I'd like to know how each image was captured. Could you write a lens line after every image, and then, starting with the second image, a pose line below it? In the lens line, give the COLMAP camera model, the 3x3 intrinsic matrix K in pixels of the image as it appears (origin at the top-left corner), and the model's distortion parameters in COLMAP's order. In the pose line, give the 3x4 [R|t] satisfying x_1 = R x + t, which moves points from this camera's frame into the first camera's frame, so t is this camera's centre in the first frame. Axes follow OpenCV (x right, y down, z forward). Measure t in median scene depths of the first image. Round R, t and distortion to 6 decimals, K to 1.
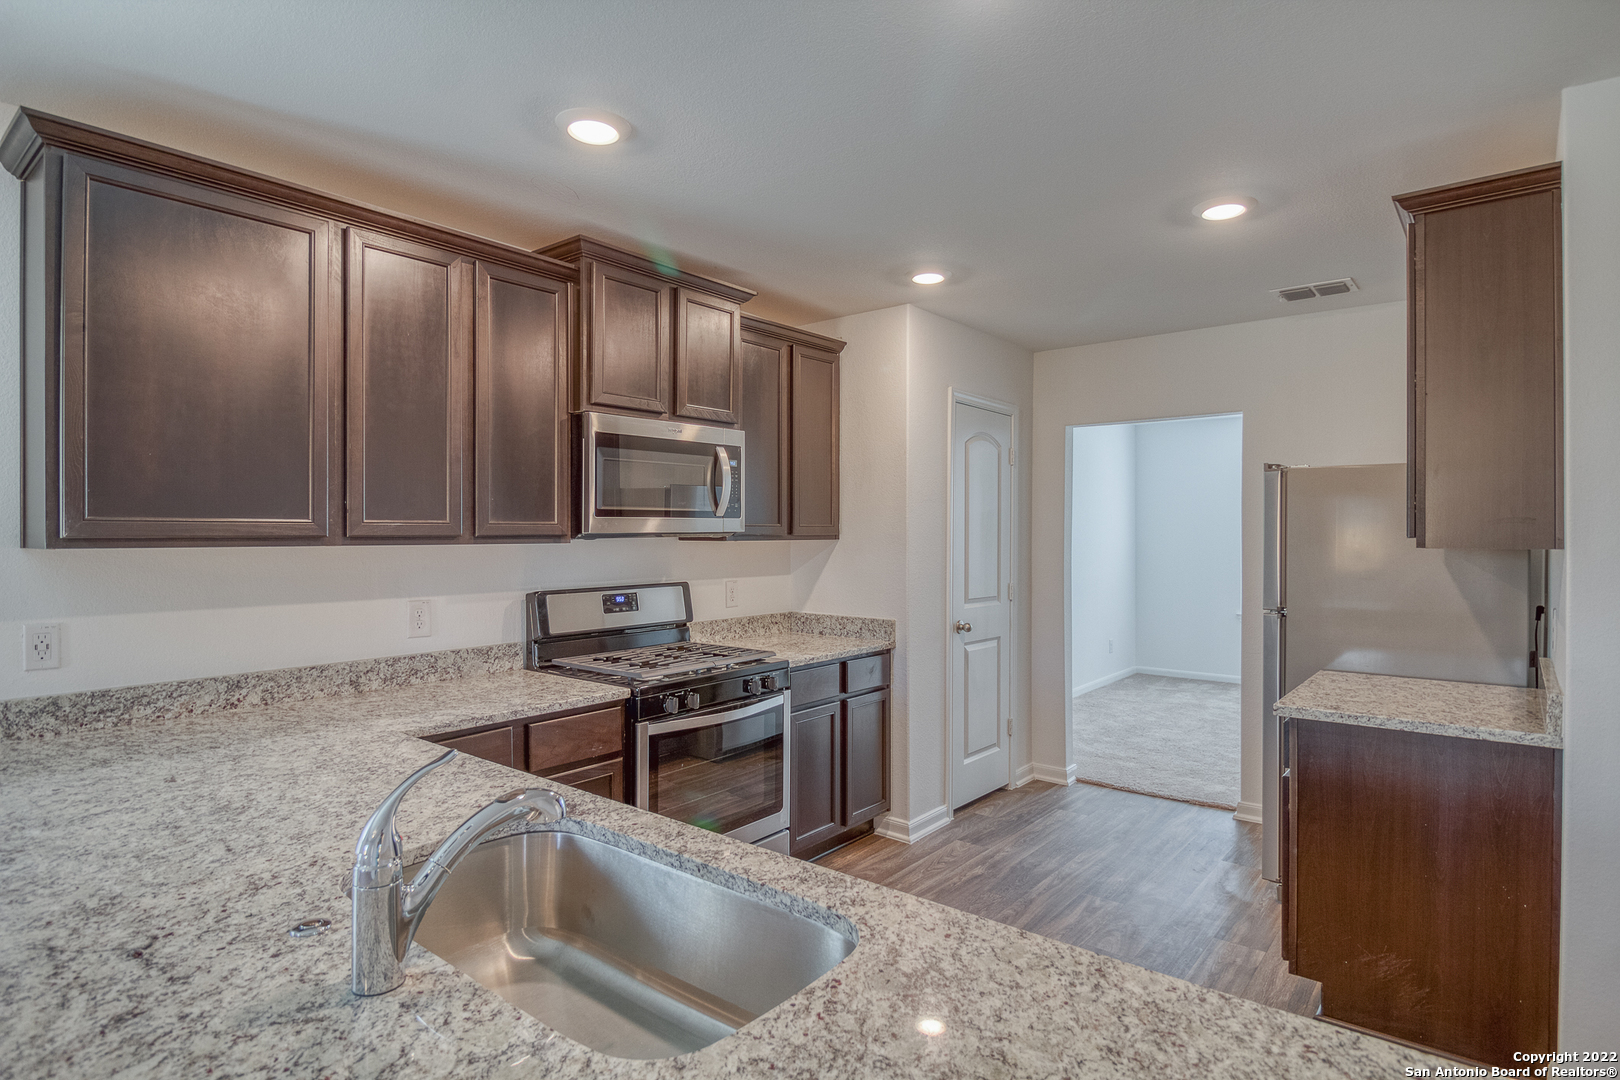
lens RADIAL K [[845.9, 0, 816.8], [0, 845.9, 535.4], [0, 0, 1]] dist [0.001290, -0.009801]
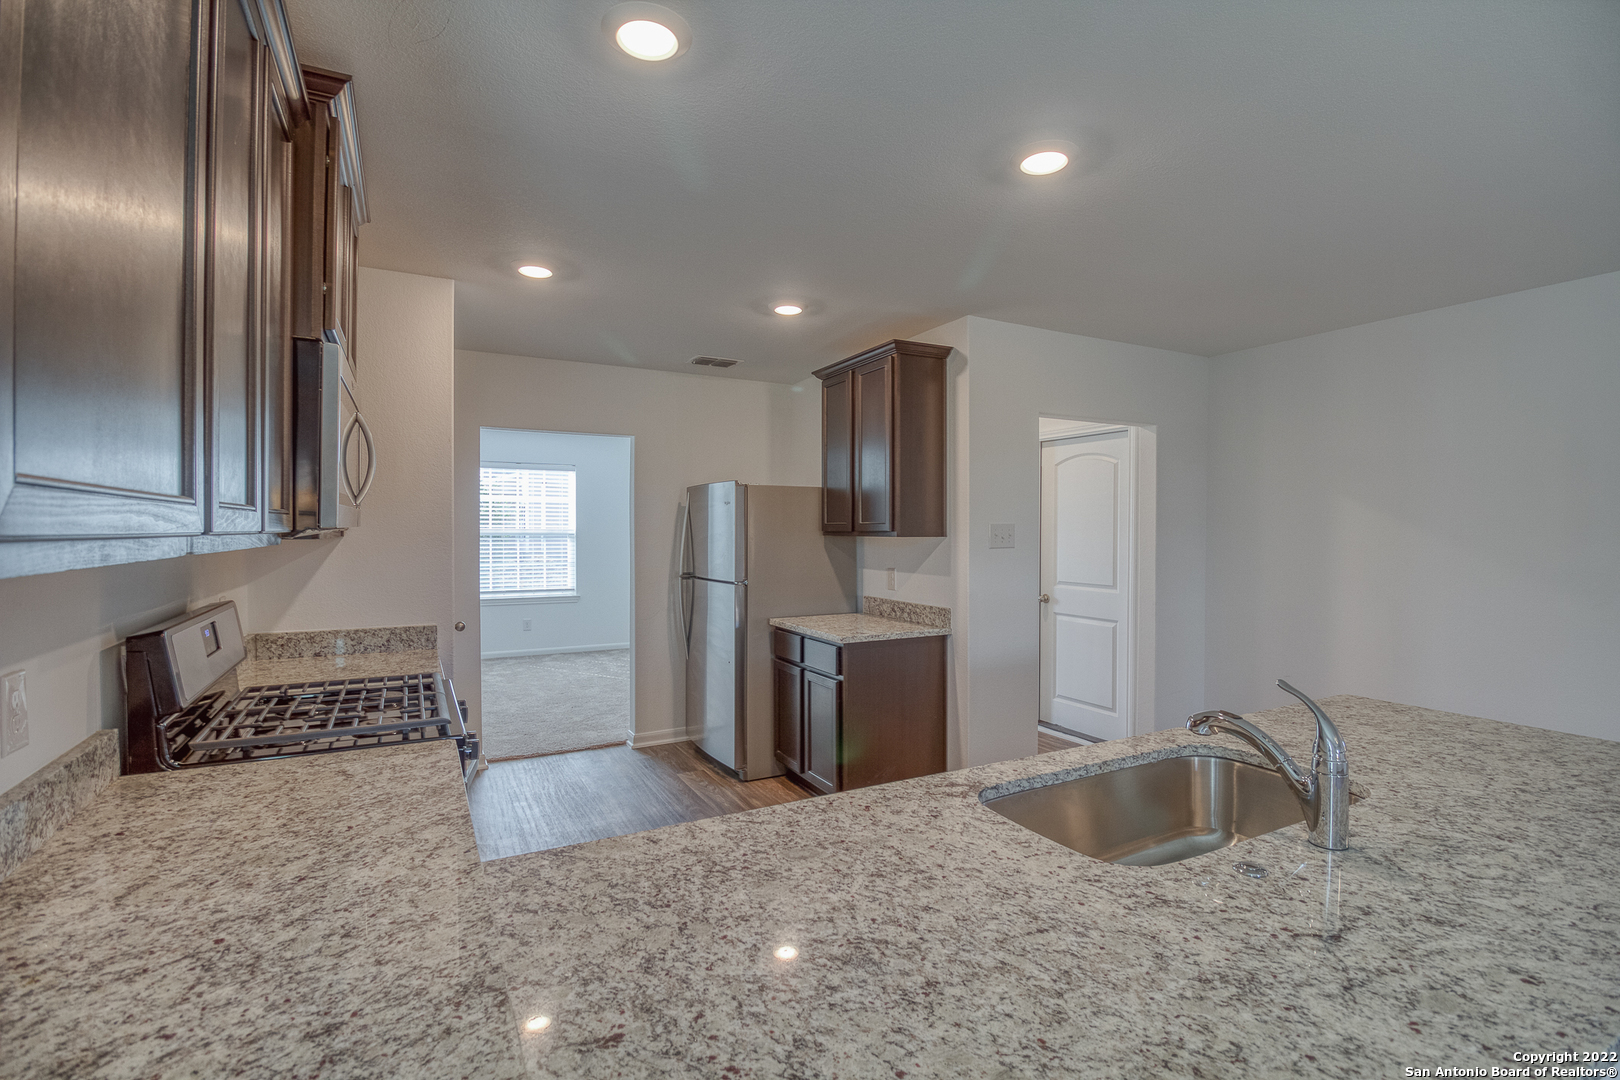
lens RADIAL K [[747.6, 0, 815.1], [0, 747.6, 534.2], [0, 0, 1]] dist [-0.002524, -0.011329]
pose [[0.386397, -0.005740, 0.922315, -0.564121], [0.002436, 0.999983, 0.005203, -0.000166], [-0.922329, 0.000236, 0.386404, 0.369141]]
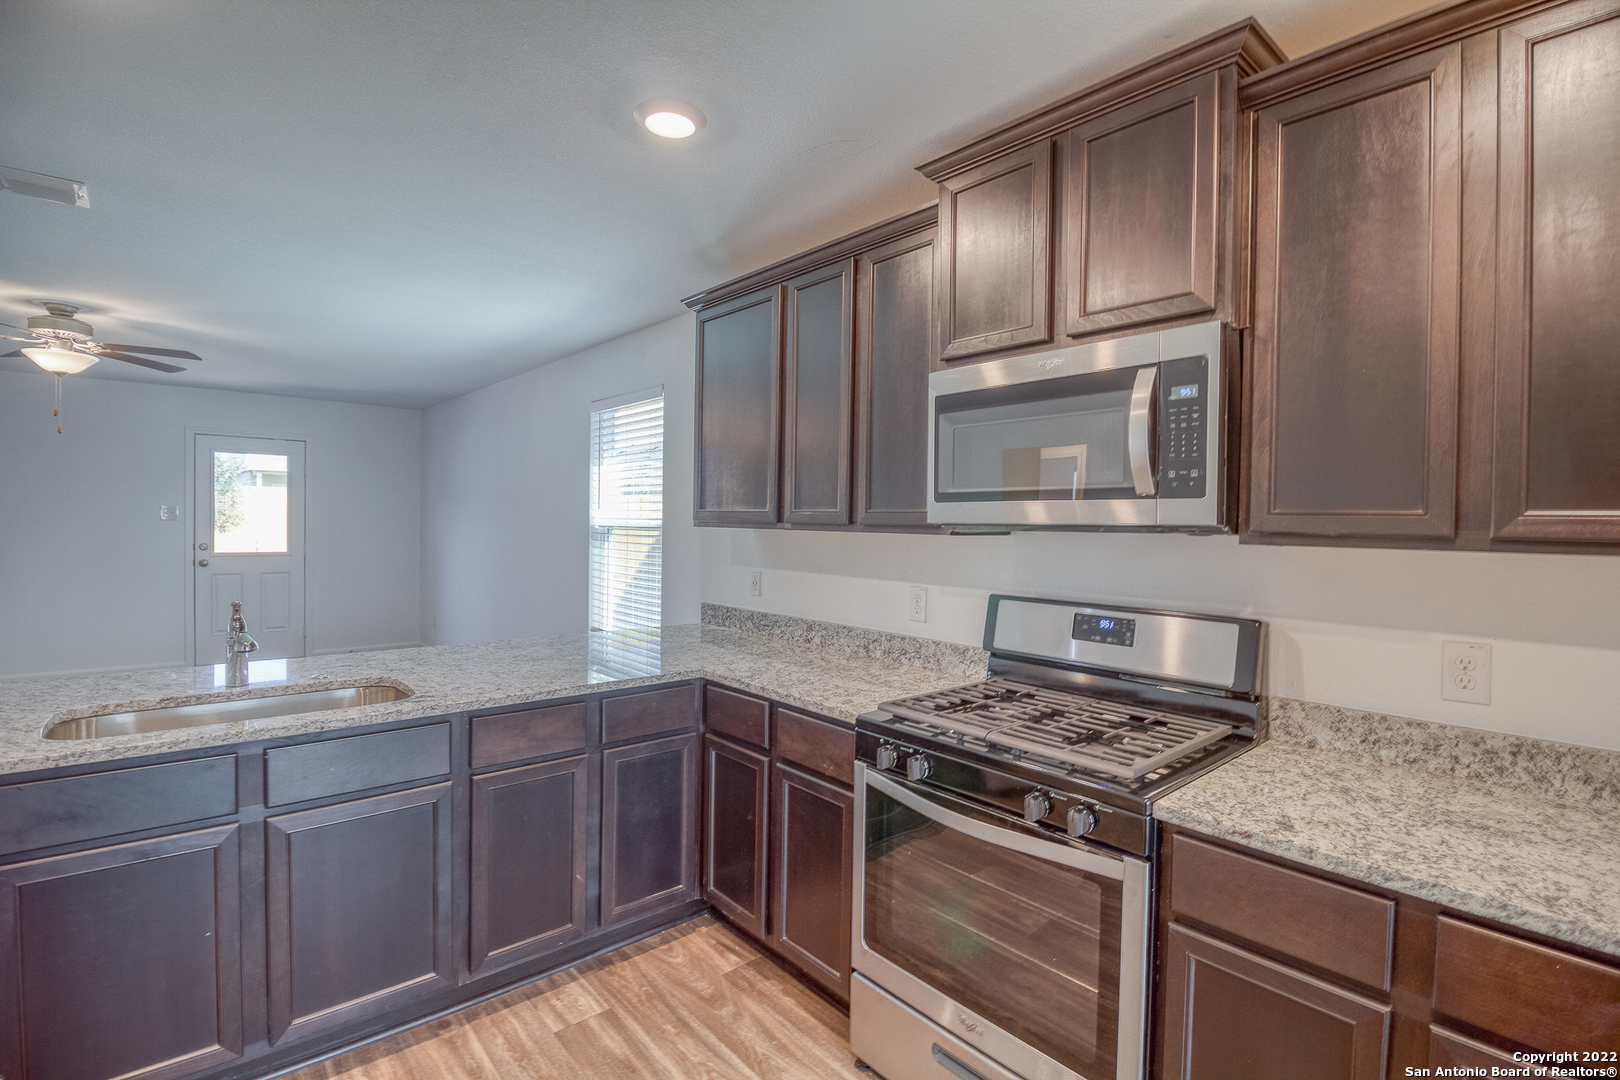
lens RADIAL K [[747.6, 0, 815.1], [0, 747.6, 534.2], [0, 0, 1]] dist [-0.002524, -0.011329]
pose [[-0.169867, 0.015230, -0.985349, 0.391555], [-0.020854, 0.999601, 0.019046, -0.002662], [0.985246, 0.023783, -0.169481, 0.866229]]
